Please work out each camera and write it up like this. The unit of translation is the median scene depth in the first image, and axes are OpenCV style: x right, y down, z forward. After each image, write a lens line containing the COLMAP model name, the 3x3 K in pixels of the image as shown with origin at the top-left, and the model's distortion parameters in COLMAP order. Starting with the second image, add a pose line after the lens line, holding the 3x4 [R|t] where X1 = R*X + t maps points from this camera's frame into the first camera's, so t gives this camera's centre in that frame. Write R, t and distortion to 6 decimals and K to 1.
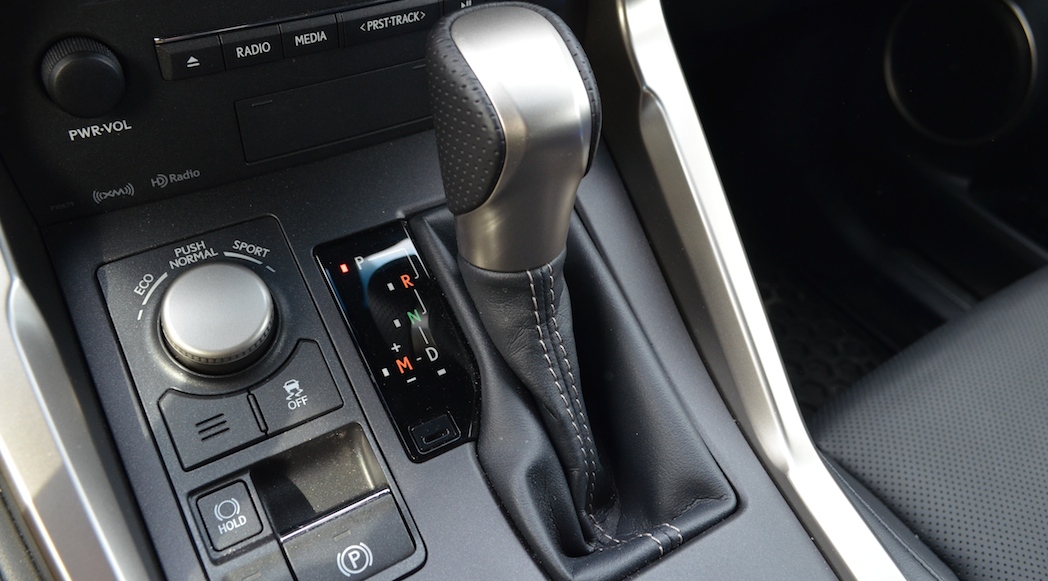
lens RADIAL K [[817.2, 0, 524.0], [0, 817.2, 290.5], [0, 0, 1]] dist [-0.090861, 0.003111]
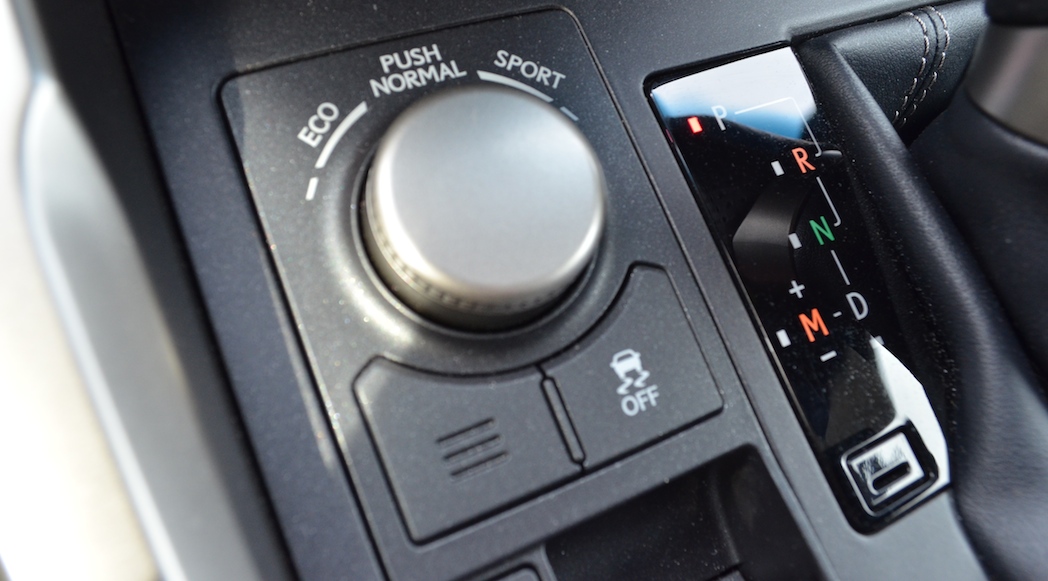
lens RADIAL K [[800.3, 0, 520.8], [0, 800.3, 252.2], [0, 0, 1]] dist [-0.089744, 0.003238]
pose [[0.995796, 0.084326, -0.035757, -0.331391], [-0.079826, 0.990424, 0.112639, 0.005005], [0.044913, -0.109312, 0.992992, 0.527818]]
